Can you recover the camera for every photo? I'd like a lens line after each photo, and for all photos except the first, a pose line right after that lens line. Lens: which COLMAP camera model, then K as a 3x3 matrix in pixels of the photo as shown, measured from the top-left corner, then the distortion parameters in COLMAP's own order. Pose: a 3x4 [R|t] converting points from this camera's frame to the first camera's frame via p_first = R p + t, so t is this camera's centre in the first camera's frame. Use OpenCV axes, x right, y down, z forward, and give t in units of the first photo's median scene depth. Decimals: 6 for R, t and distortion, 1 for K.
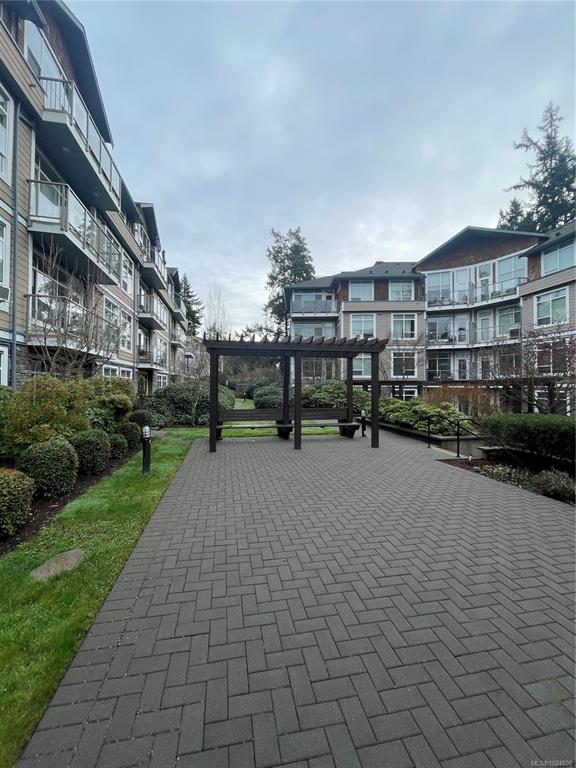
lens RADIAL K [[308.5, 0, 283.9], [0, 308.5, 382.0], [0, 0, 1]] dist [-0.003559, -0.000160]
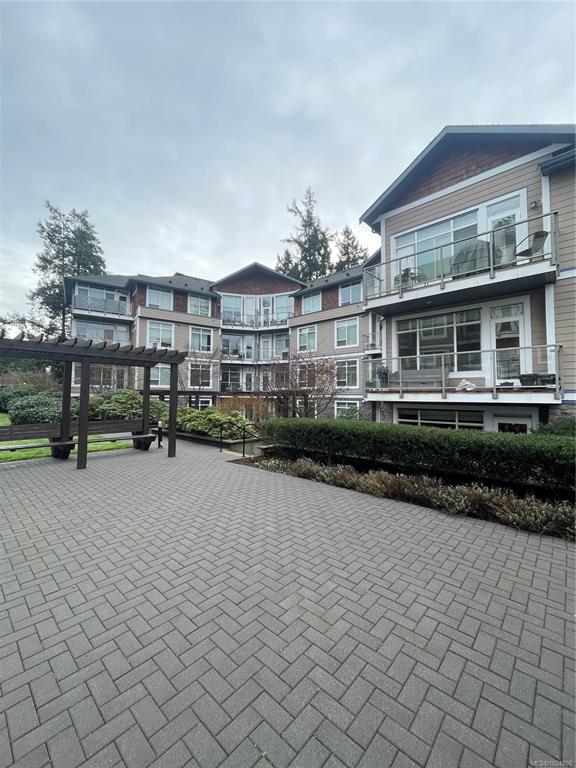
lens RADIAL K [[308.5, 0, 283.9], [0, 308.5, 382.0], [0, 0, 1]] dist [-0.003559, -0.000160]
pose [[0.803496, 0.031669, 0.594468, -0.007574], [-0.012714, 0.999269, -0.036050, -0.001010], [-0.595175, 0.021408, 0.803311, -0.015969]]
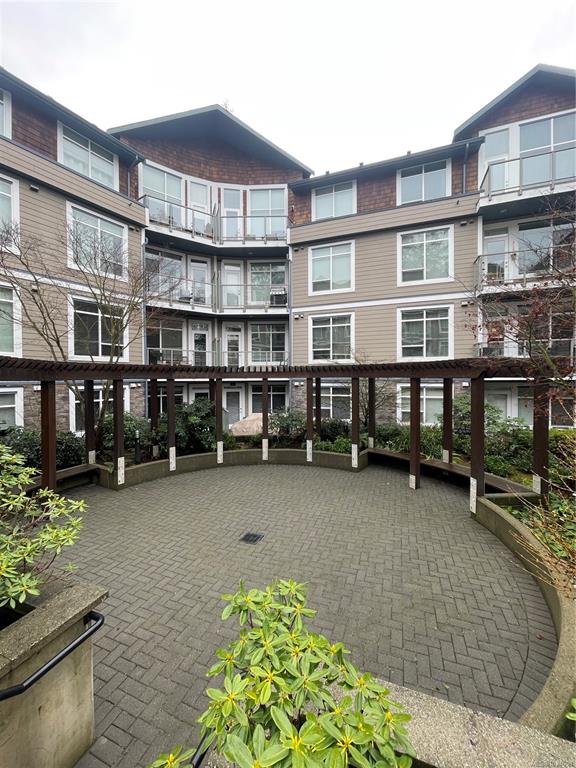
lens RADIAL K [[306.5, 0, 289.1], [0, 306.5, 380.9], [0, 0, 1]] dist [-0.001005, -0.000055]
pose [[0.535001, -0.023829, 0.844516, 0.168505], [-0.008375, 0.999403, 0.033505, -0.000728], [-0.844810, -0.024998, 0.534482, 0.560722]]
